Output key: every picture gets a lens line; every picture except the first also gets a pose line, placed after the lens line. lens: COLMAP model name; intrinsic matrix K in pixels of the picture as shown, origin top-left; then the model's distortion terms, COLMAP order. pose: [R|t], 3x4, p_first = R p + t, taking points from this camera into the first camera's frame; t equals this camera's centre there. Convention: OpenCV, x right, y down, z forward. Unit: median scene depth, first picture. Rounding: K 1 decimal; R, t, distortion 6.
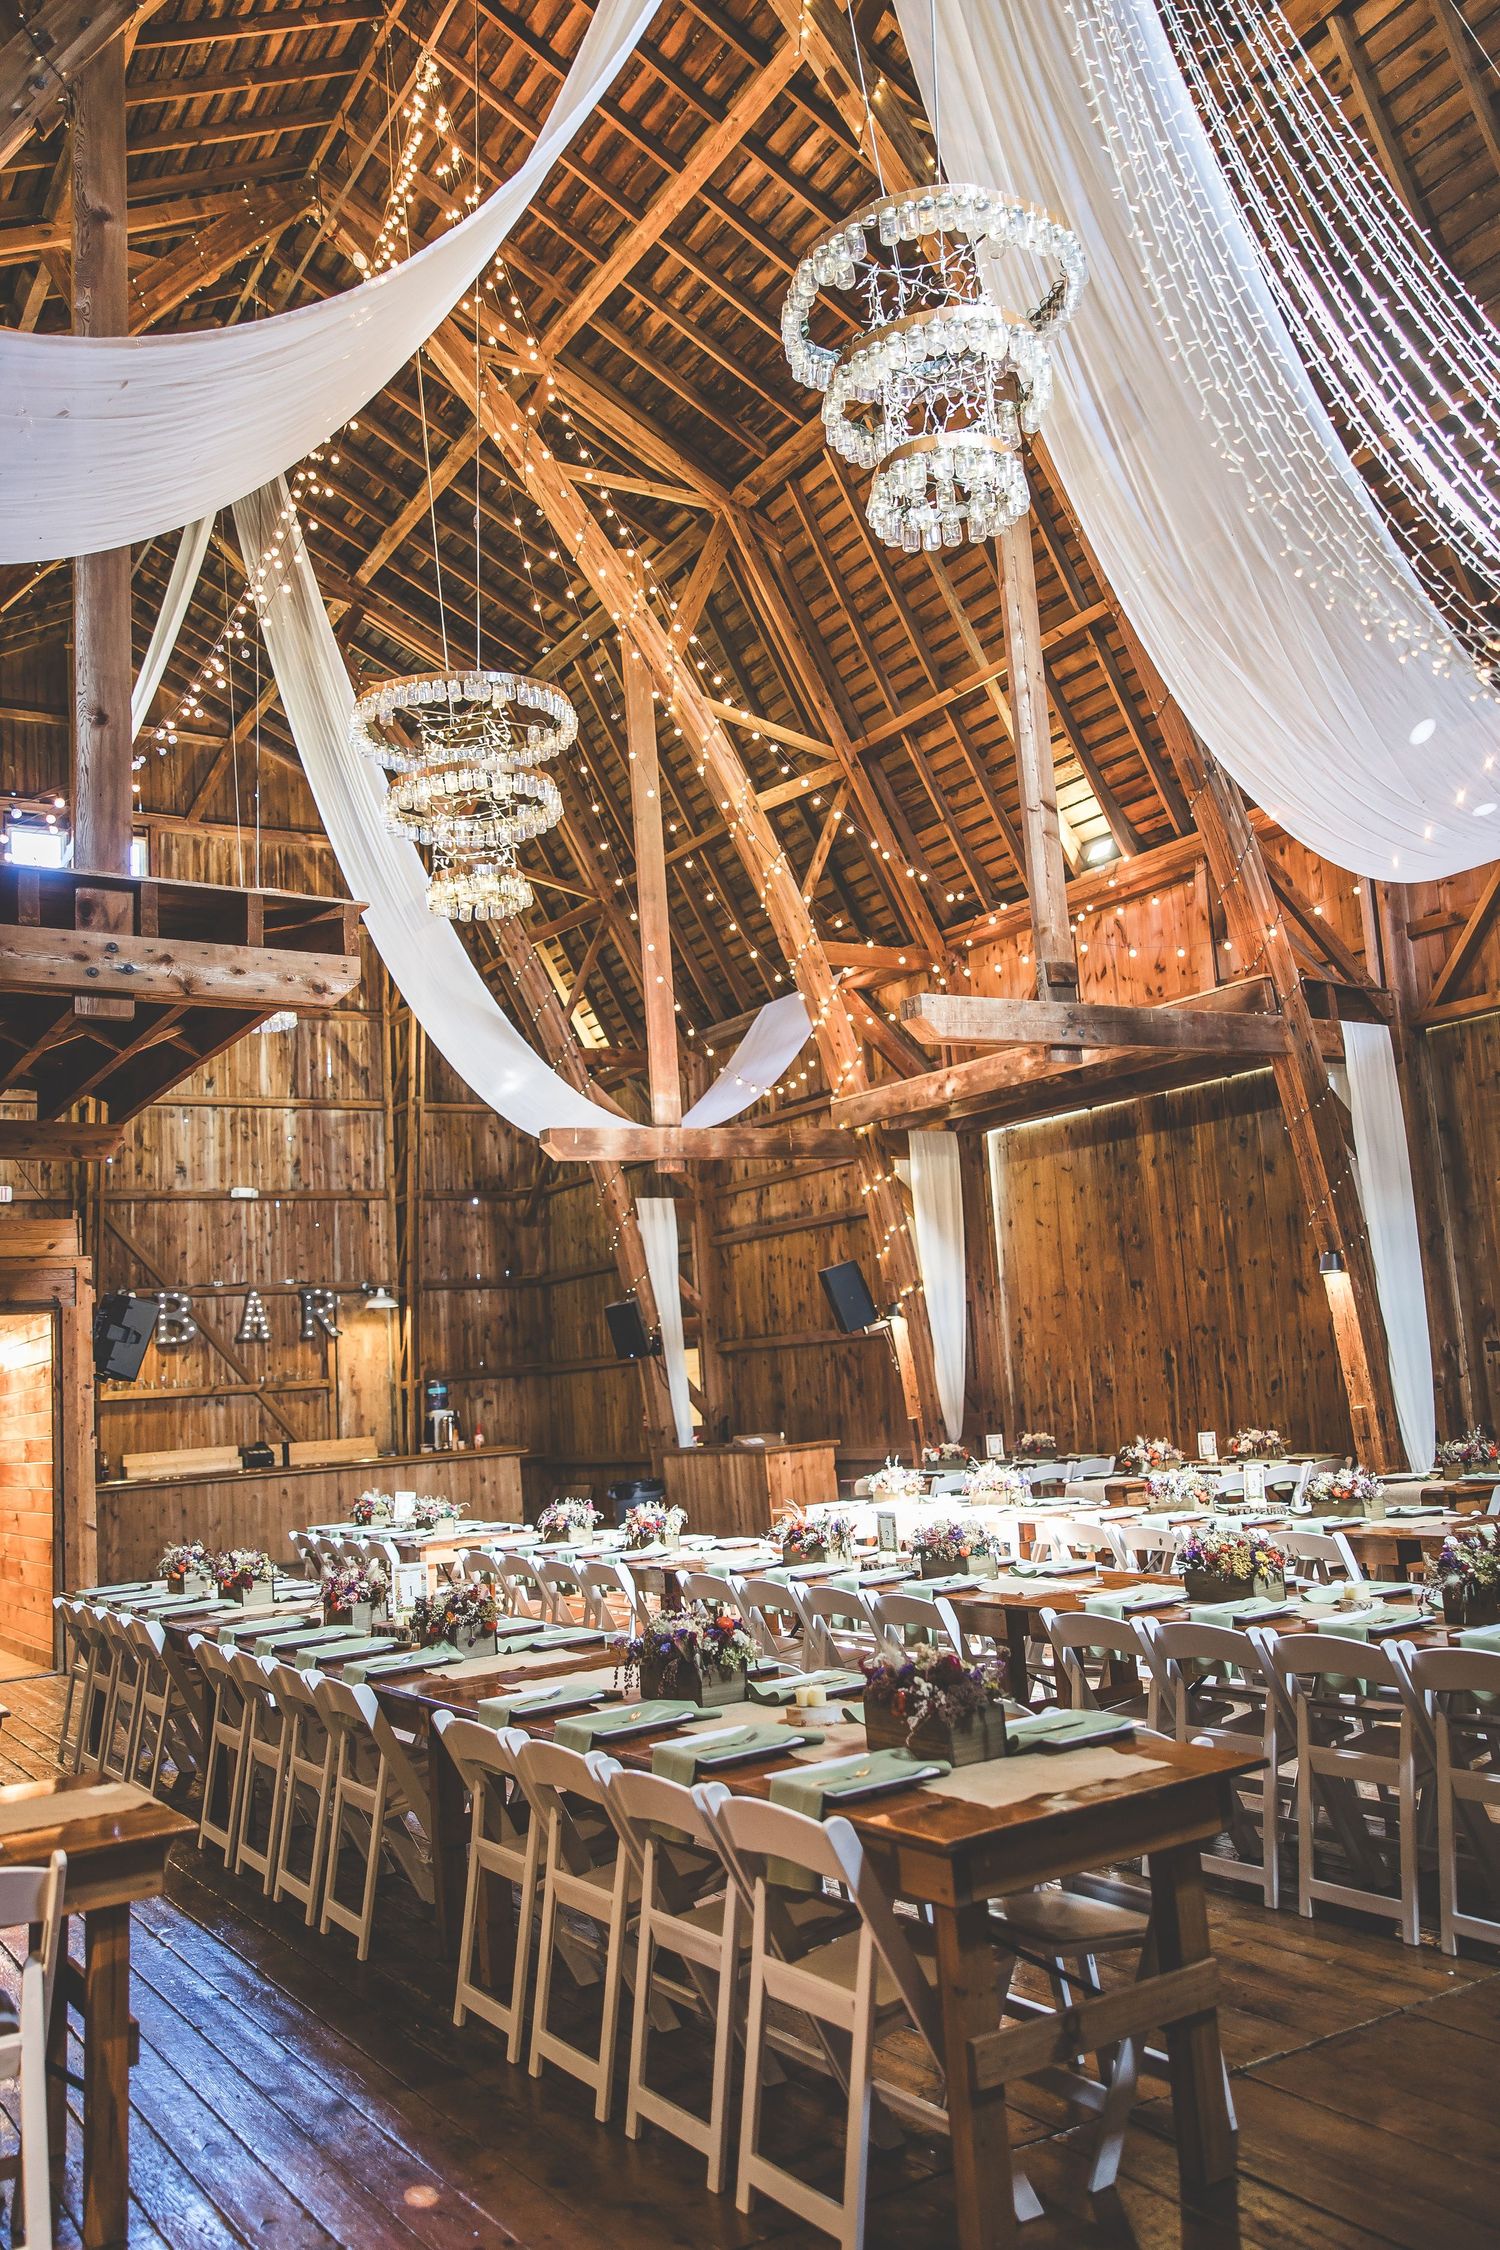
lens RADIAL K [[1796.6, 0, 746.6], [0, 1796.6, 1127.4], [0, 0, 1]] dist [-0.008811, 0.001999]
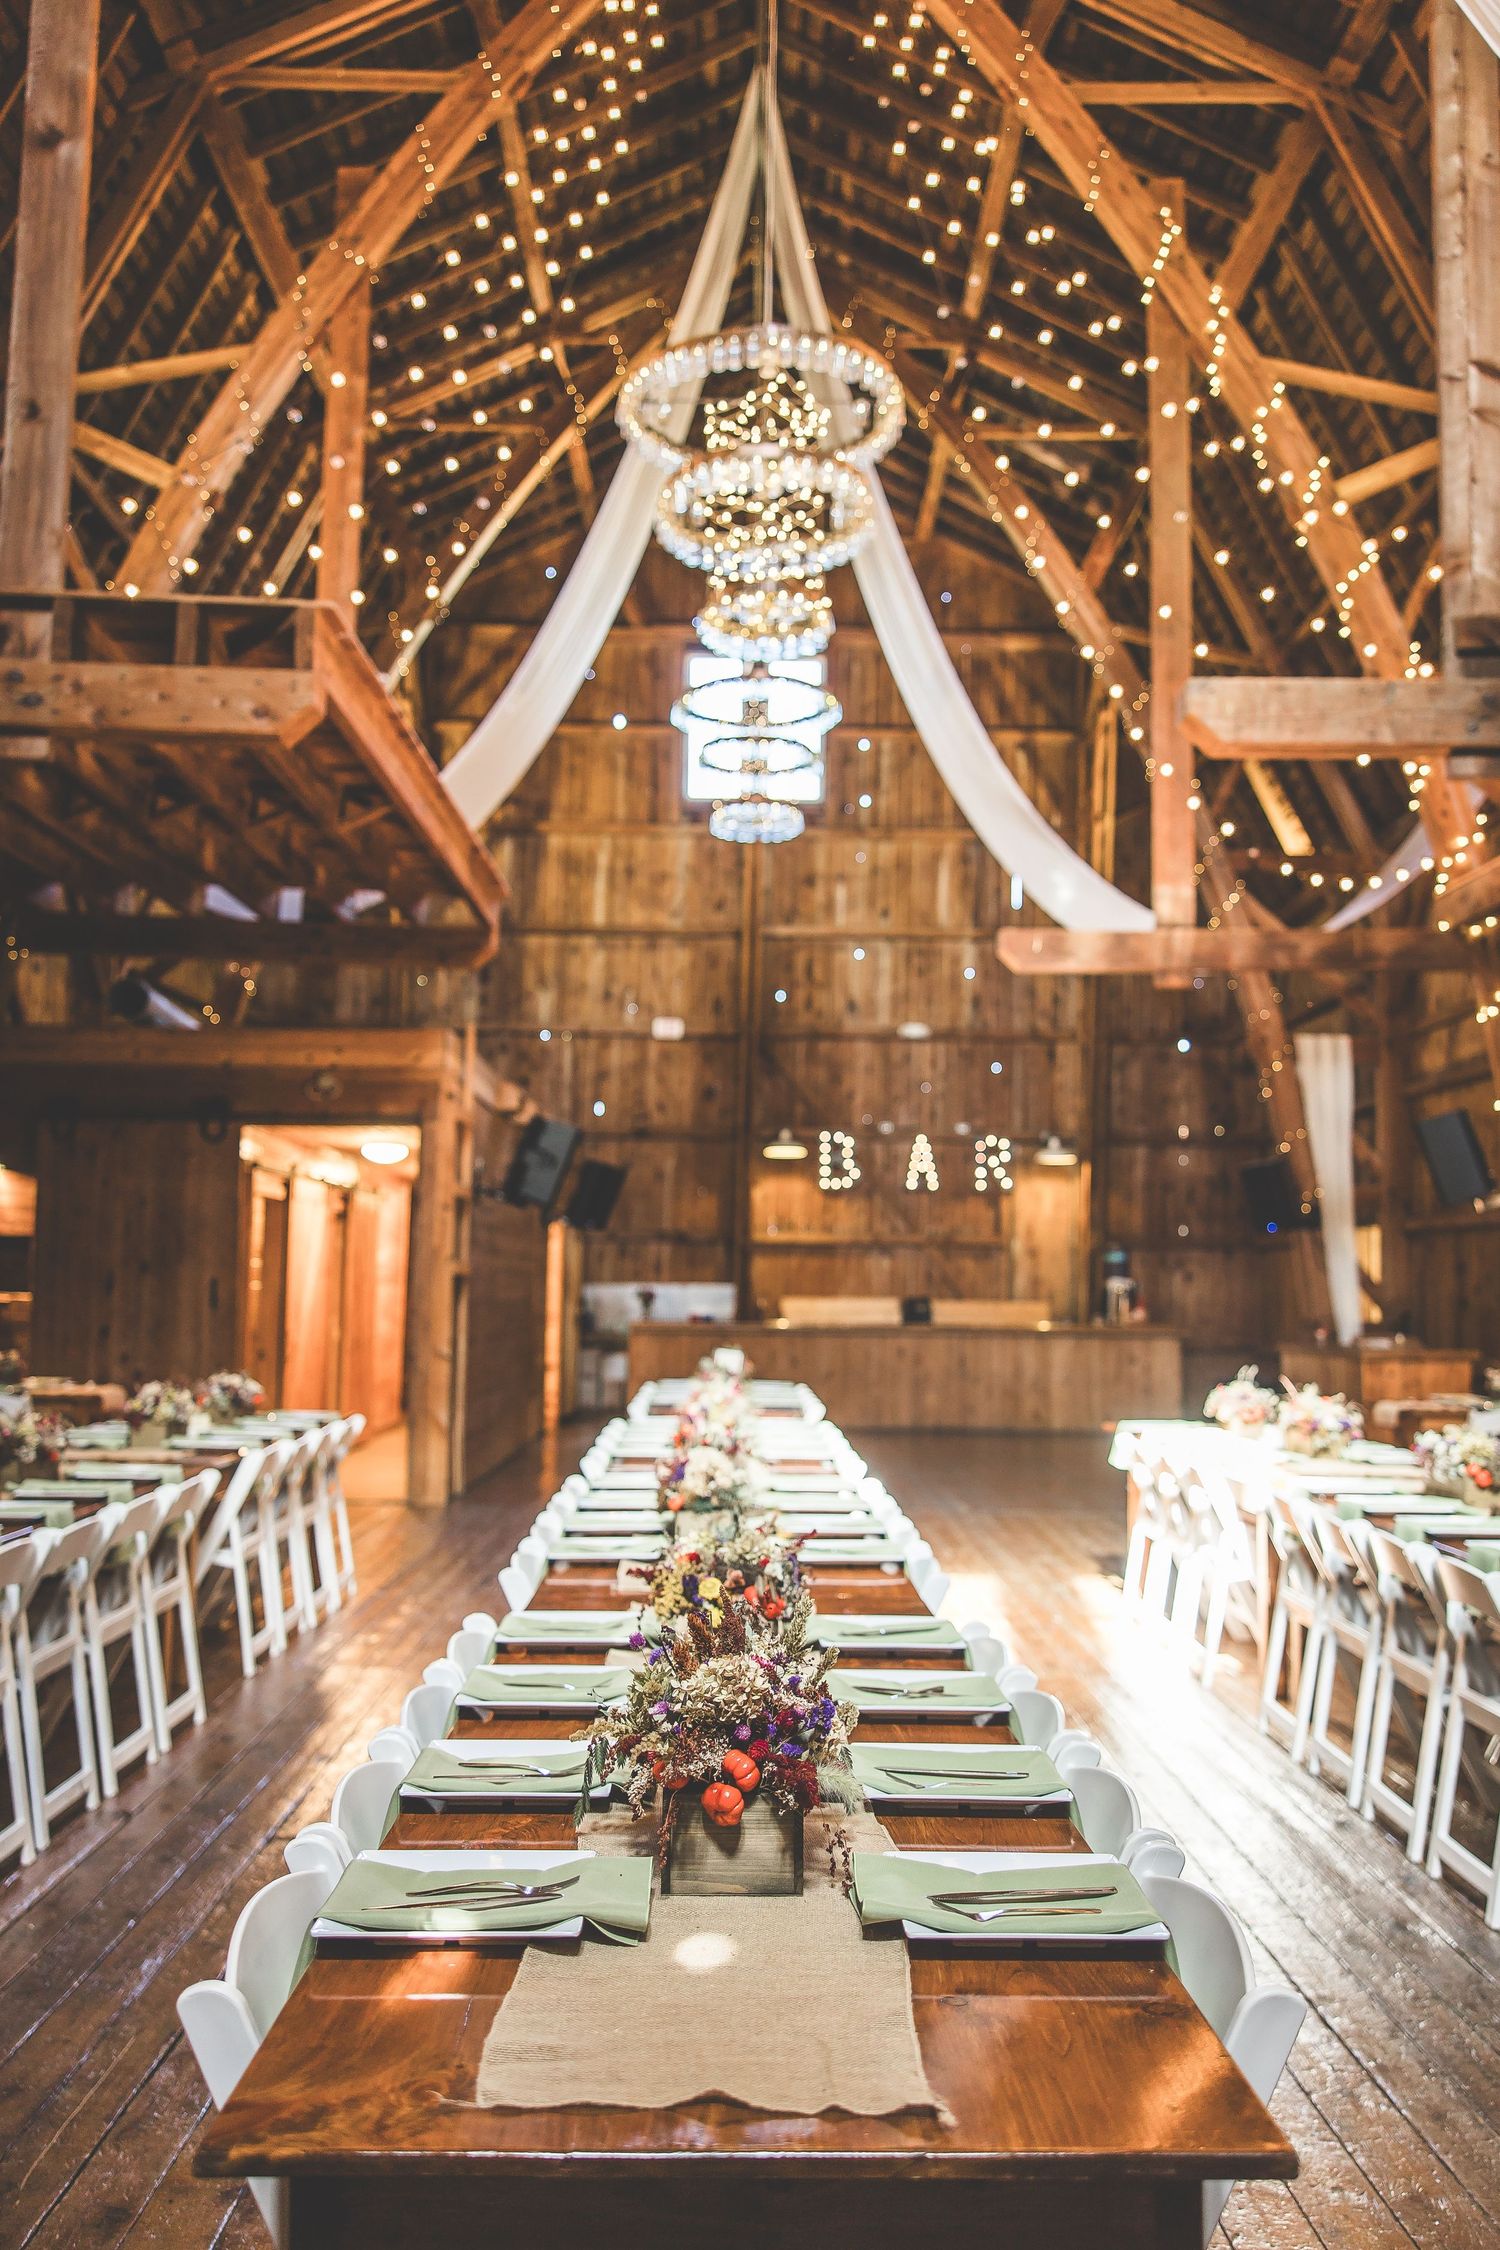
lens RADIAL K [[1796.6, 0, 751.5], [0, 1796.6, 1127.5], [0, 0, 1]] dist [-0.008811, 0.001999]
pose [[0.841886, 0.034145, -0.538574, 0.156066], [0.004004, 0.997574, 0.069504, 0.021571], [0.539640, -0.060671, 0.839707, 0.172790]]
